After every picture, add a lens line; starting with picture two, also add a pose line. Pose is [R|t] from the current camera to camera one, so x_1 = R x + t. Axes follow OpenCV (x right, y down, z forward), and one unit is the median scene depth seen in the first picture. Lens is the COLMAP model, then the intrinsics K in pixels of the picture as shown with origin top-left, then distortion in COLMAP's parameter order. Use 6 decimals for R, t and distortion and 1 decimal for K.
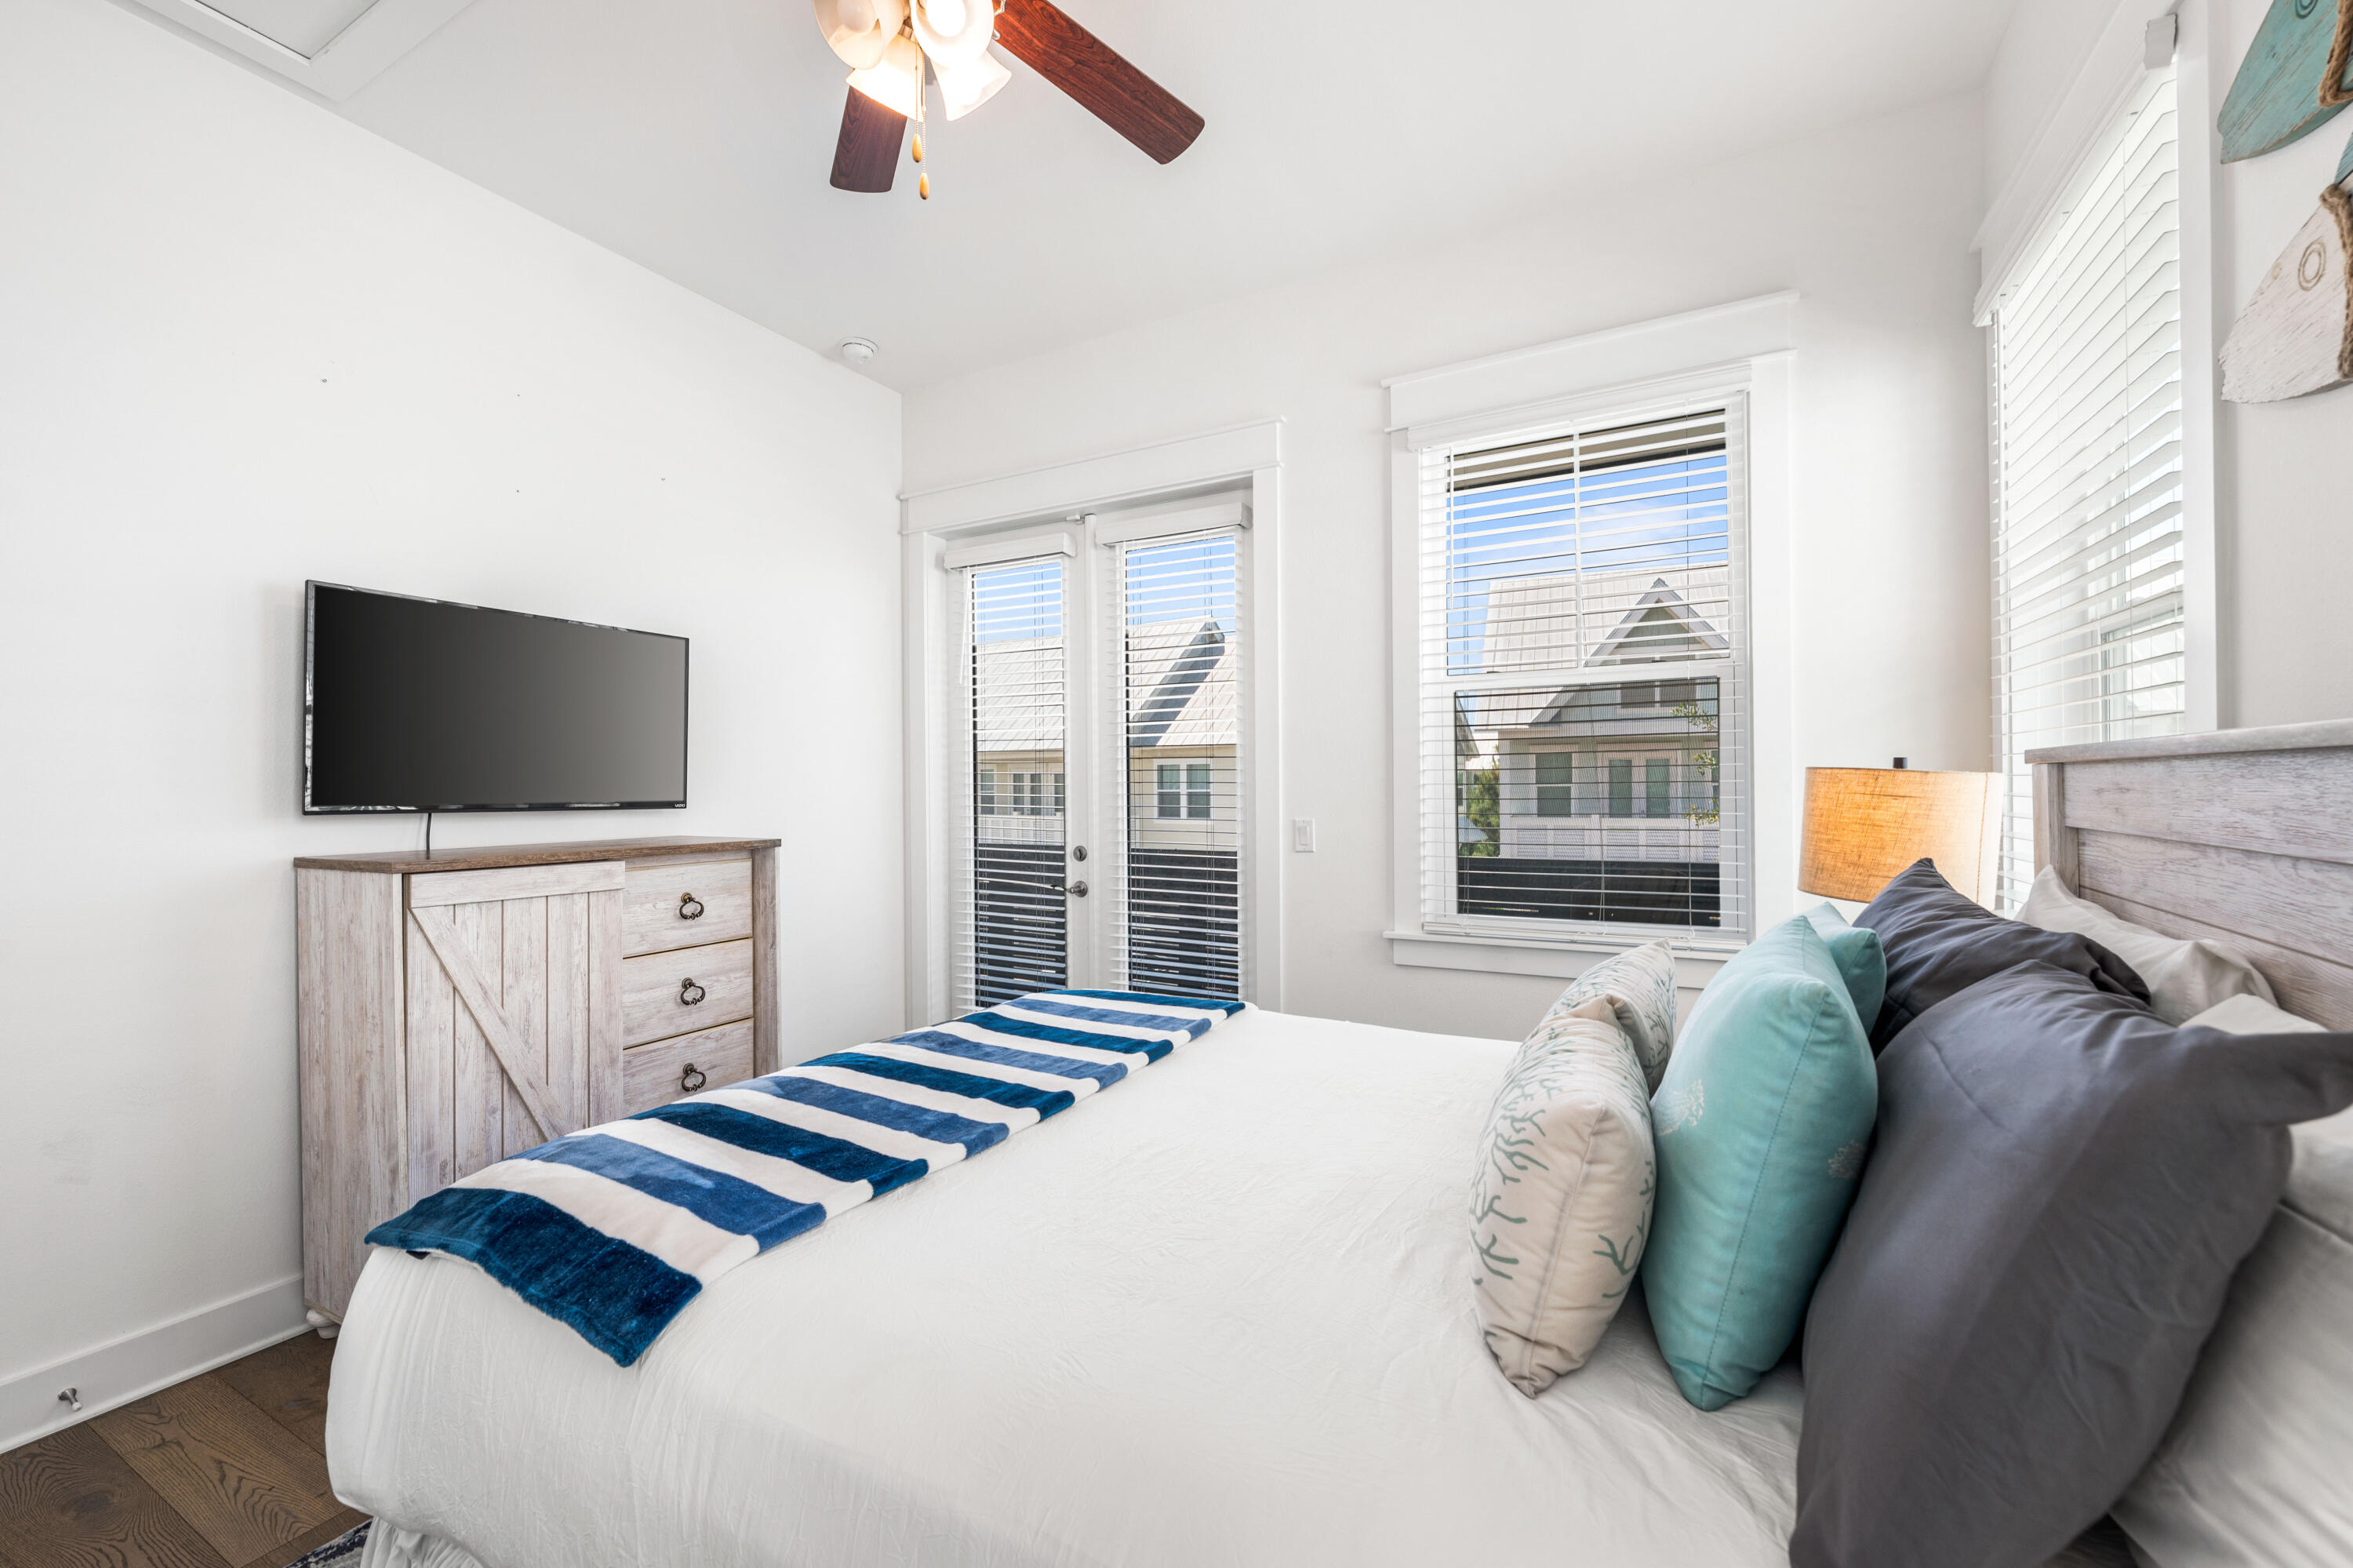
lens RADIAL K [[911.3, 0, 1161.9], [0, 911.3, 790.7], [0, 0, 1]] dist [-0.006241, 0.001164]
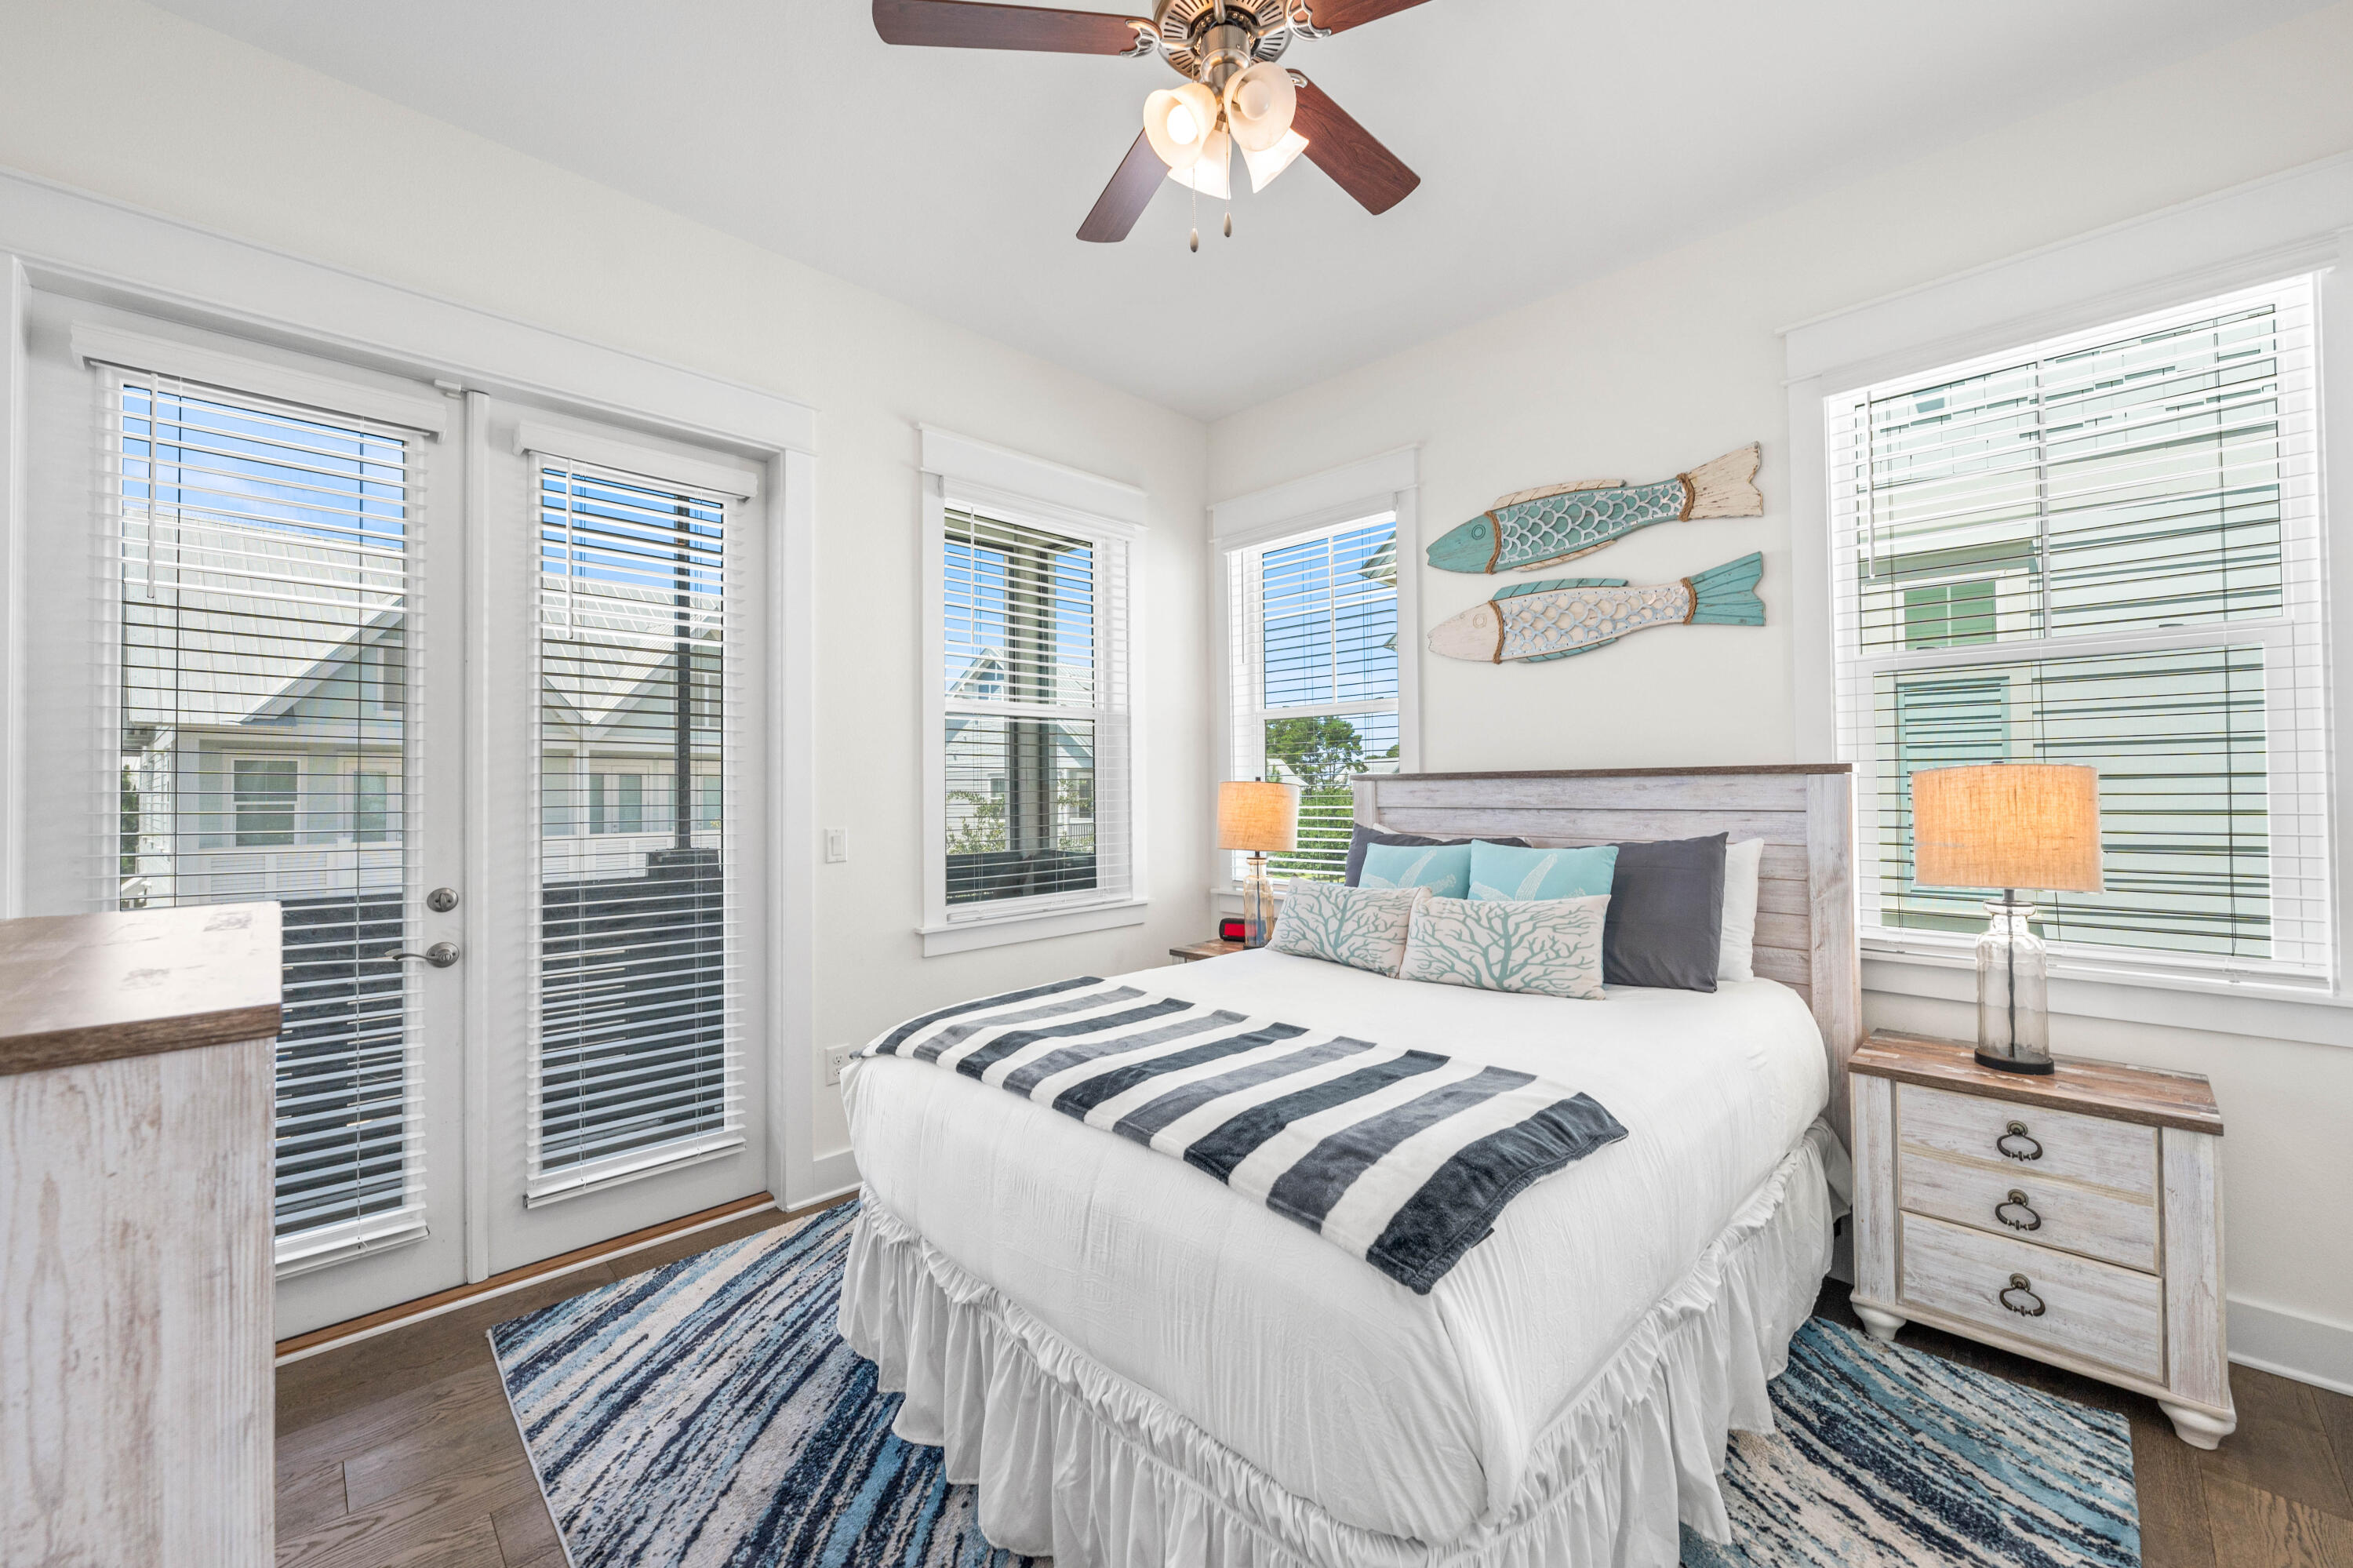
lens RADIAL K [[929.3, 0, 1184.8], [0, 929.3, 771.4], [0, 0, 1]] dist [-0.019944, -0.000210]
pose [[0.271036, 0.021206, 0.962335, -0.391112], [0.012317, 0.999599, -0.025496, 0.000230], [-0.962490, 0.018763, 0.270667, 0.213762]]
